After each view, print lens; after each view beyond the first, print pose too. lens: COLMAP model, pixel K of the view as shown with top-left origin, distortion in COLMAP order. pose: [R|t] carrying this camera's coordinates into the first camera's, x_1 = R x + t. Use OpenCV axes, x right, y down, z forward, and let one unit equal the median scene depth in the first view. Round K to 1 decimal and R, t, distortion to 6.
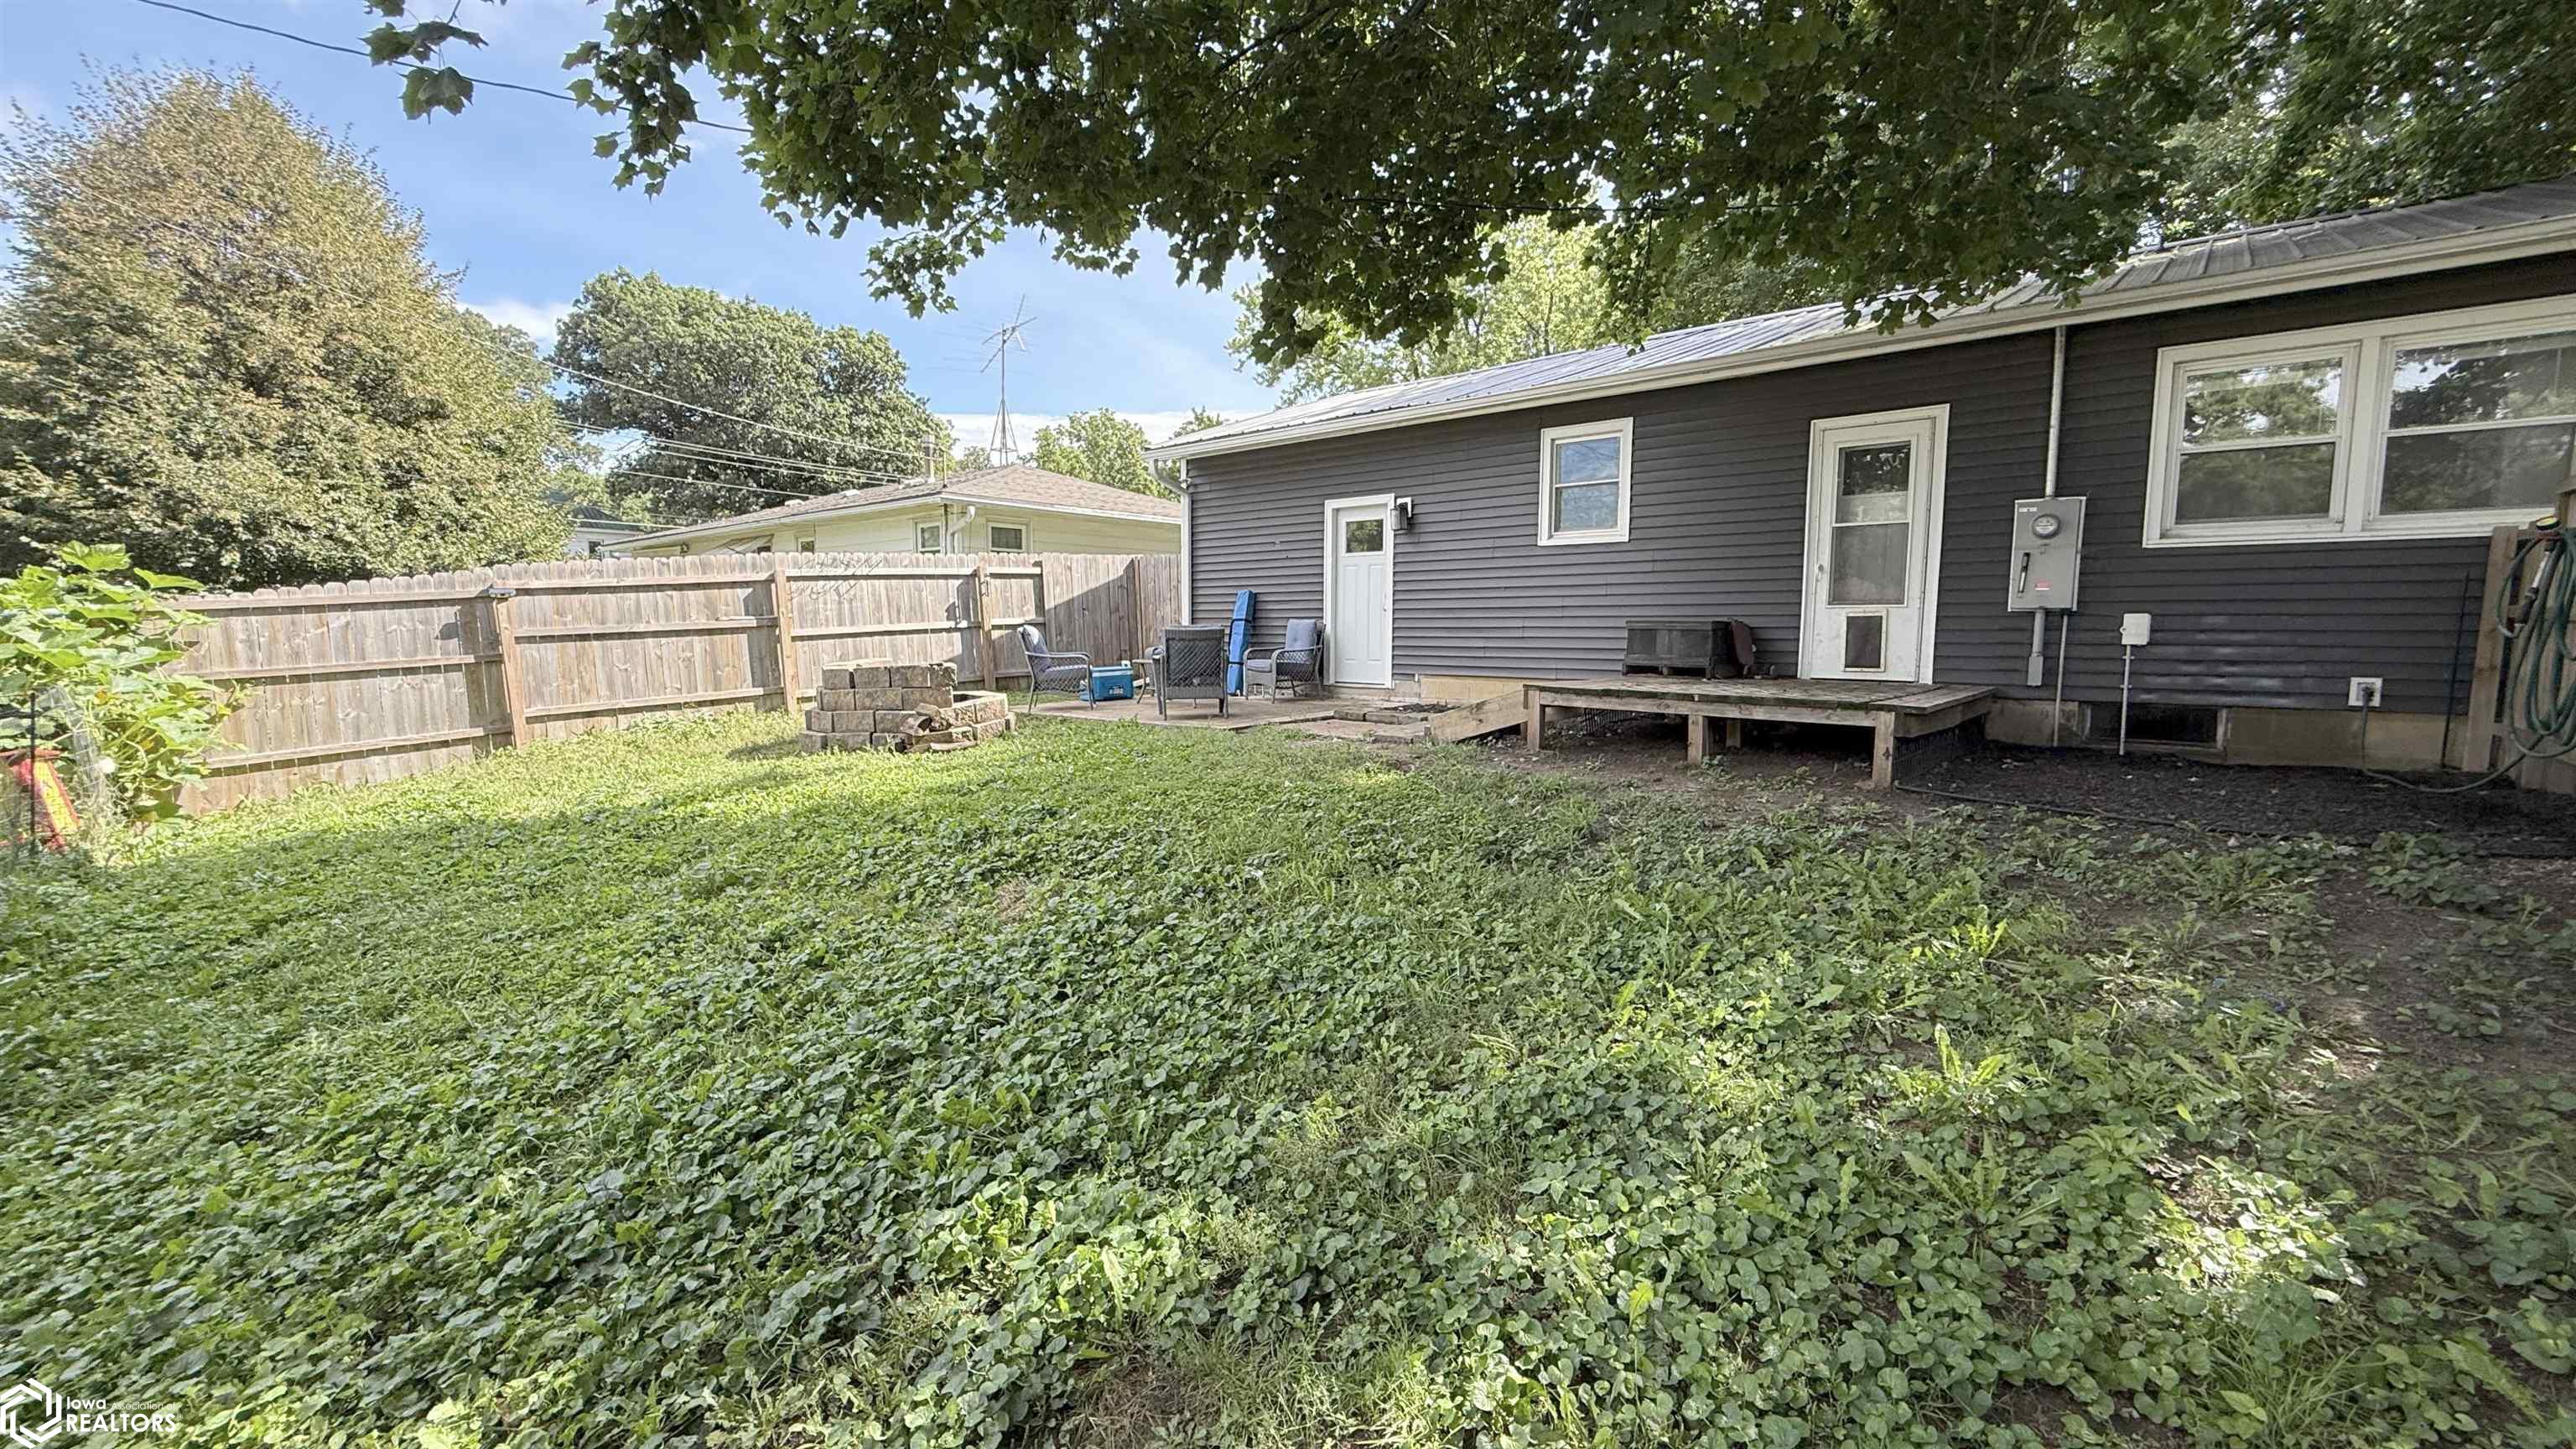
lens RADIAL K [[1026.7, 0, 1279.8], [0, 1026.7, 726.9], [0, 0, 1]] dist [-0.000814, -0.000253]
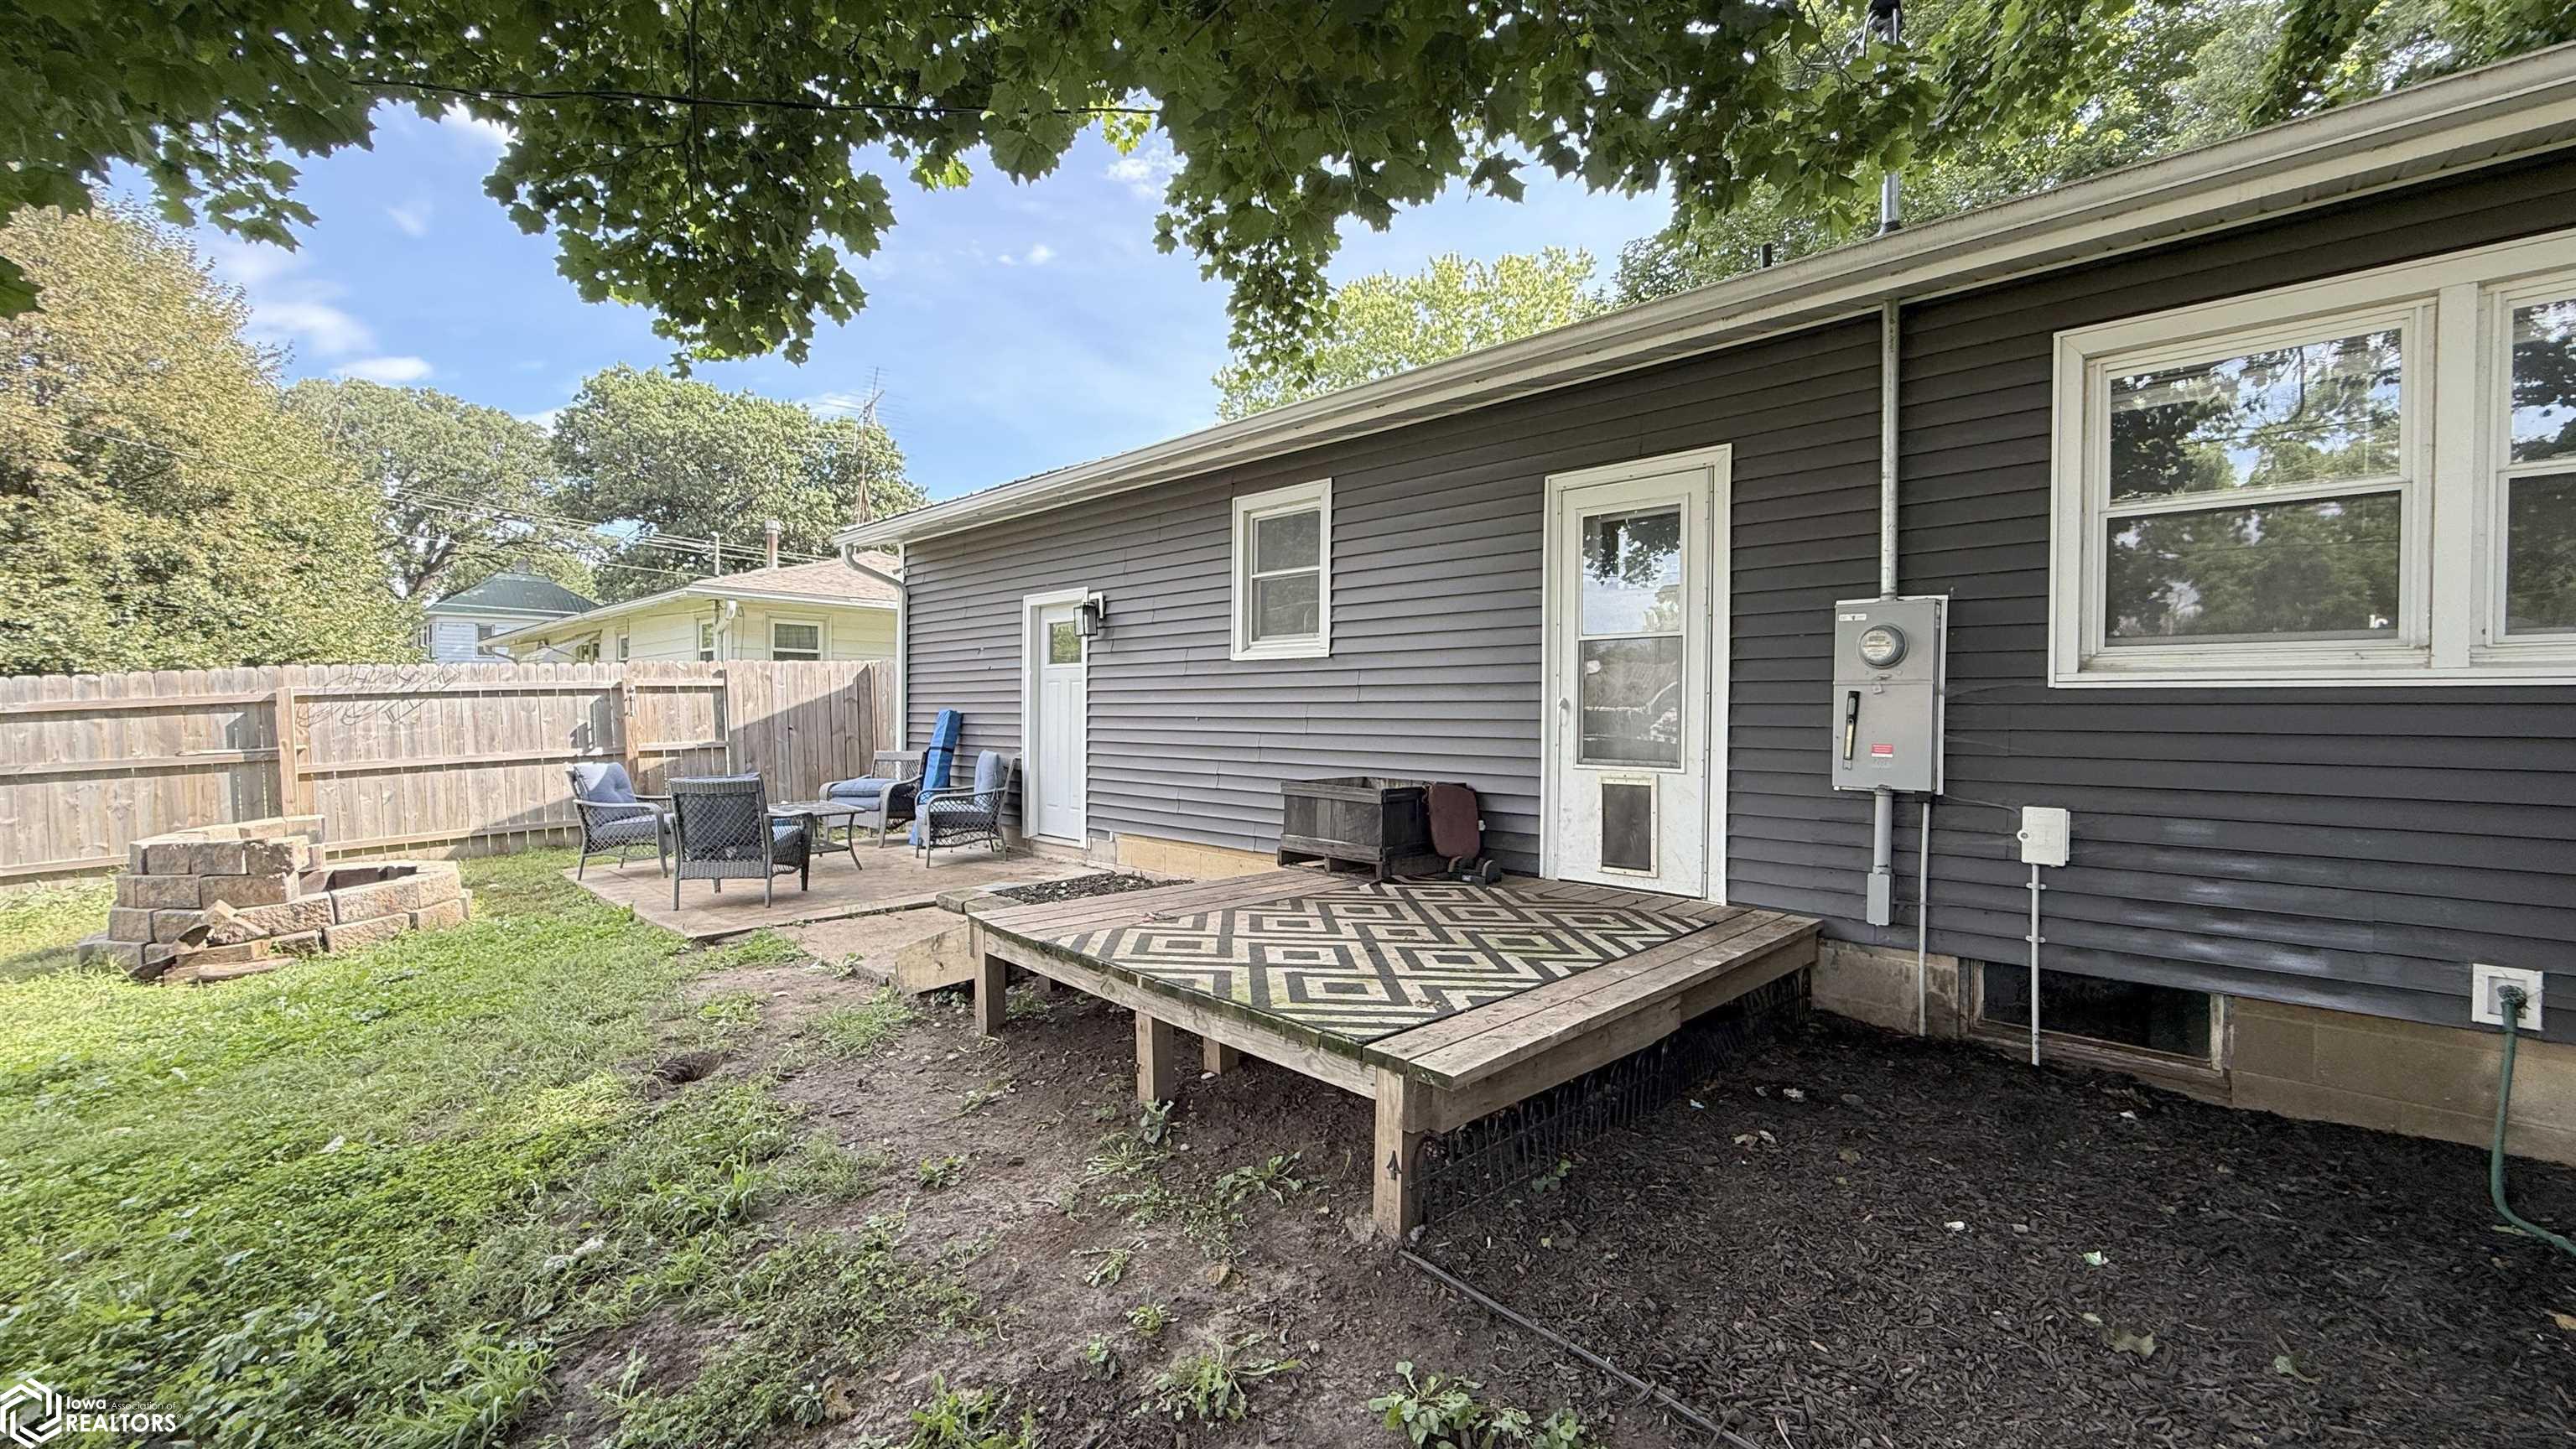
lens RADIAL K [[1028.8, 0, 1279.4], [0, 1028.8, 725.4], [0, 0, 1]] dist [-0.000439, -0.000011]
pose [[0.998416, 0.004180, -0.056099, 0.303527], [-0.008837, 0.996508, -0.083025, -0.069065], [0.055556, 0.083389, 0.994967, 0.283996]]
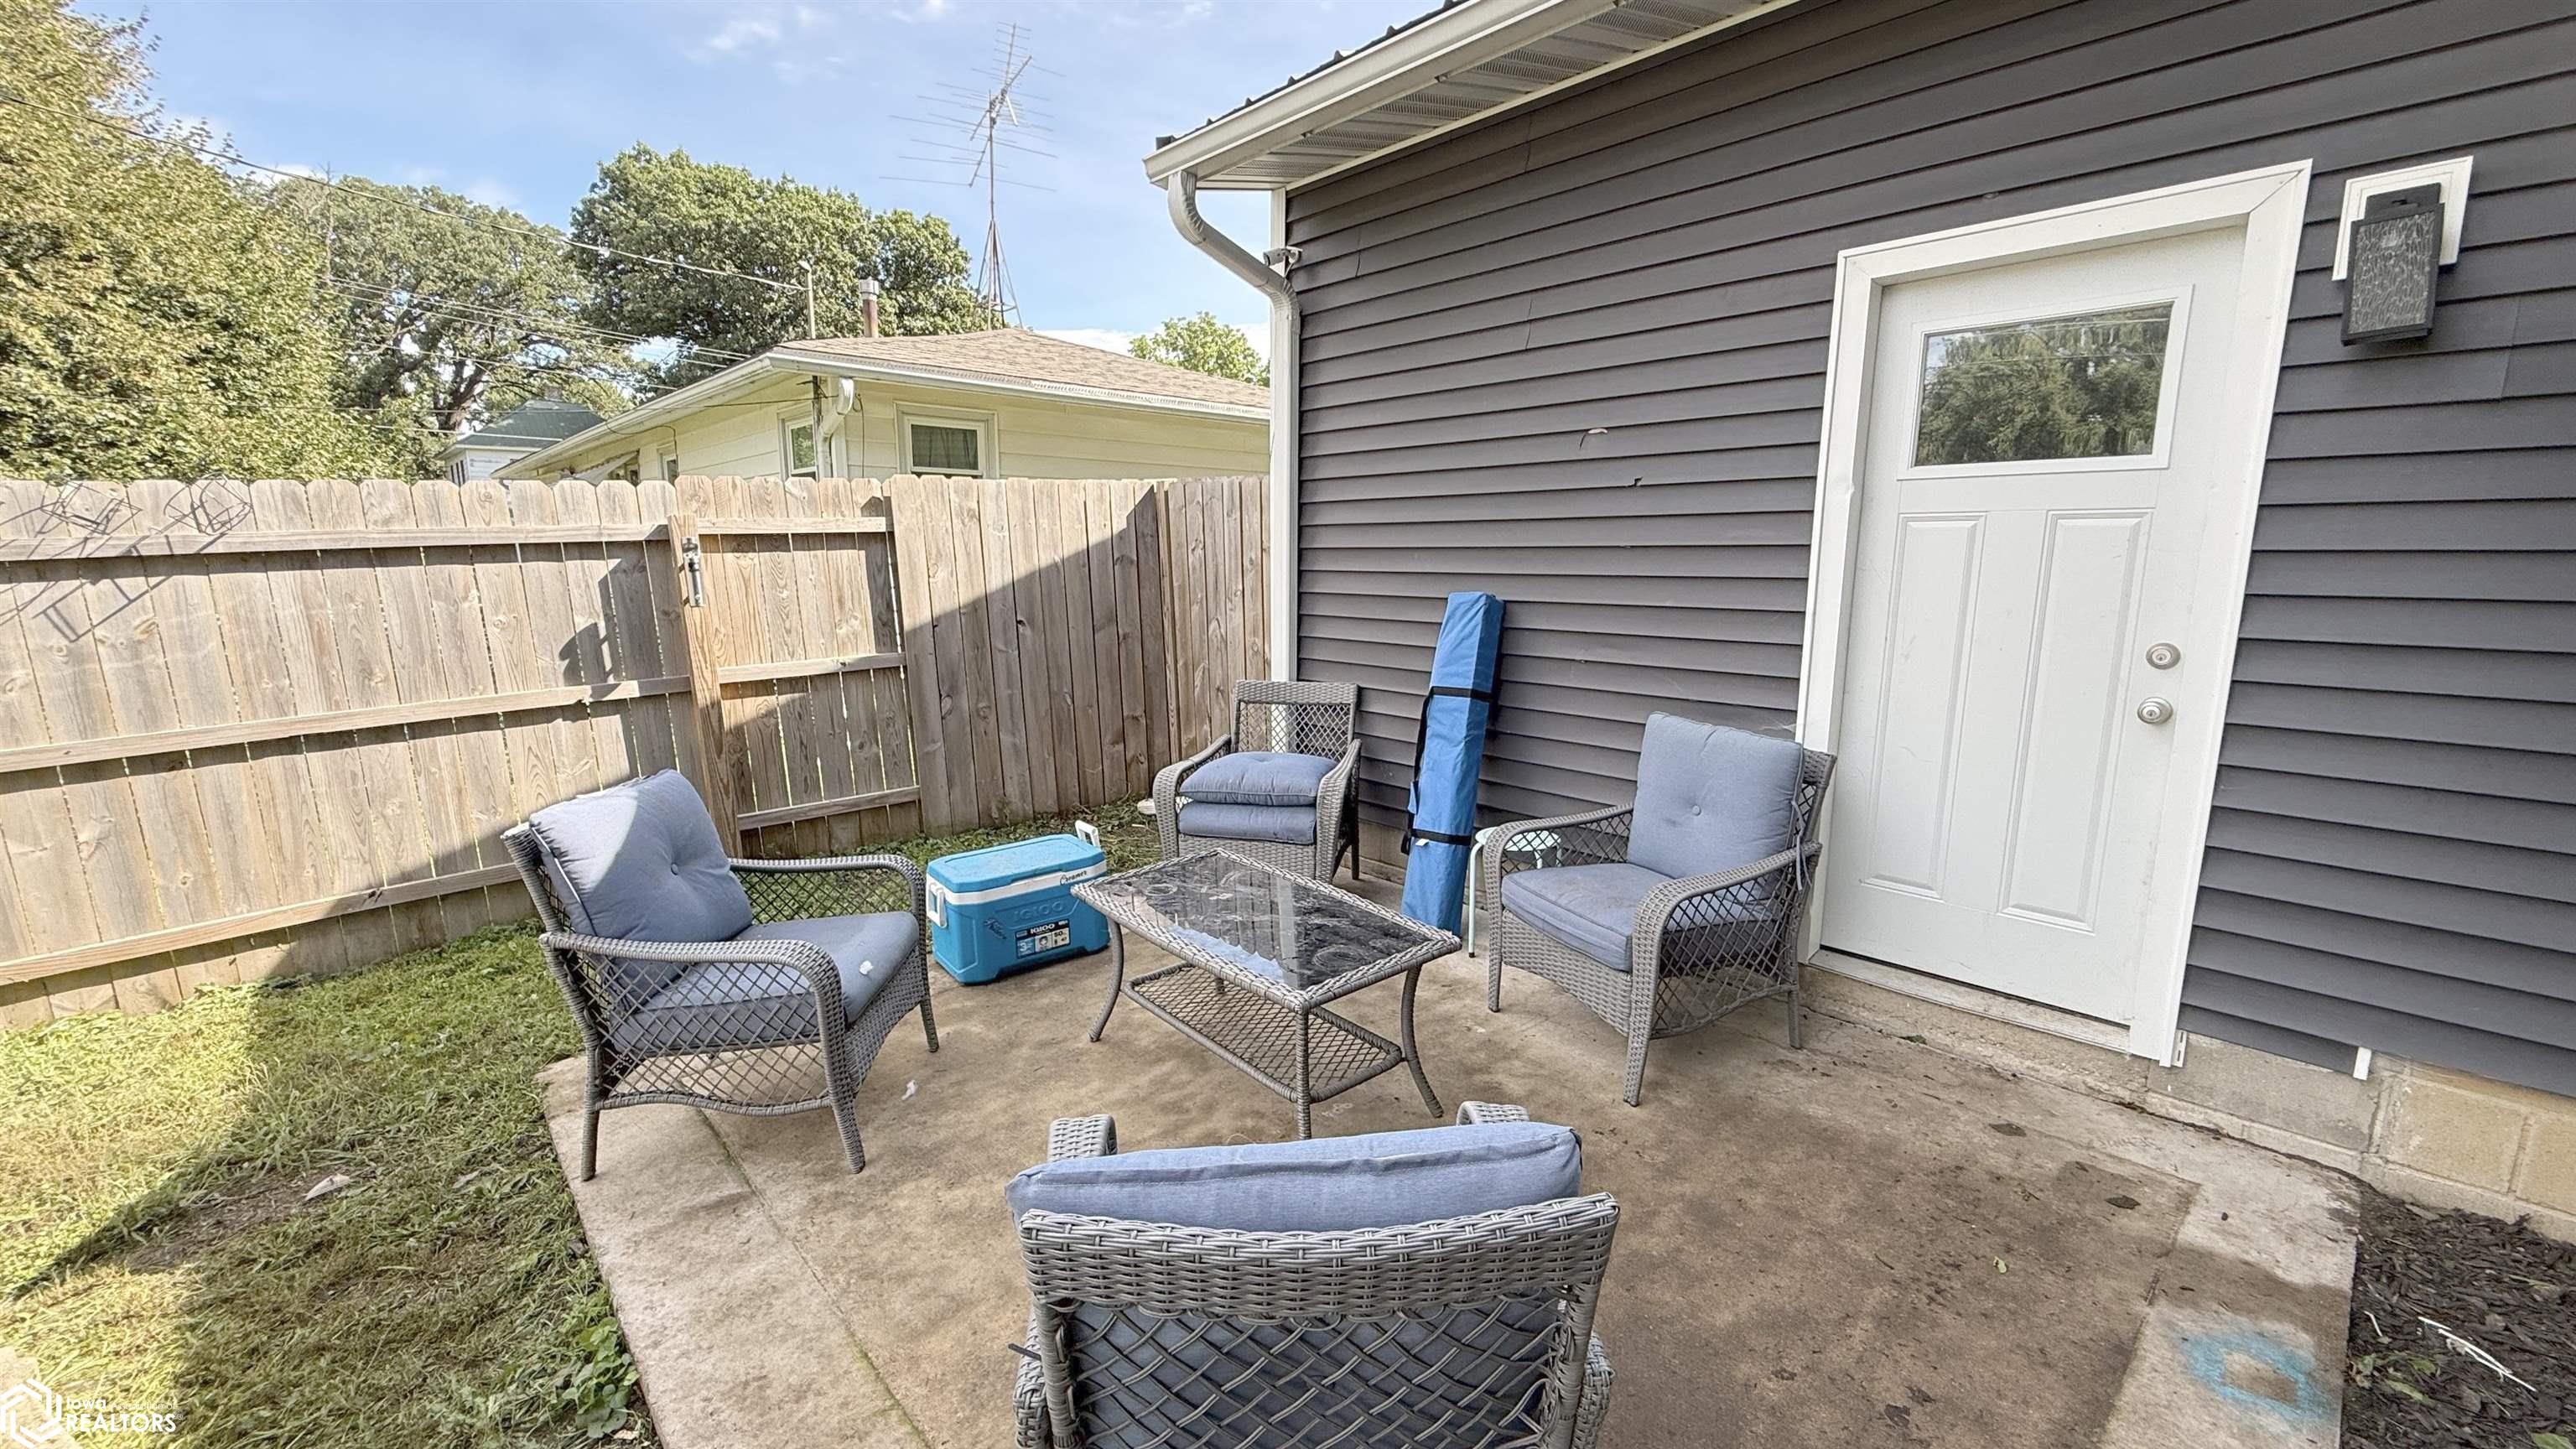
lens RADIAL K [[1028.8, 0, 1279.4], [0, 1028.8, 725.4], [0, 0, 1]] dist [-0.000439, -0.000011]
pose [[0.994704, 0.015763, -0.101568, -0.068991], [-0.008512, 0.997409, 0.071440, -0.134225], [0.102431, -0.070197, 0.992260, 0.801881]]
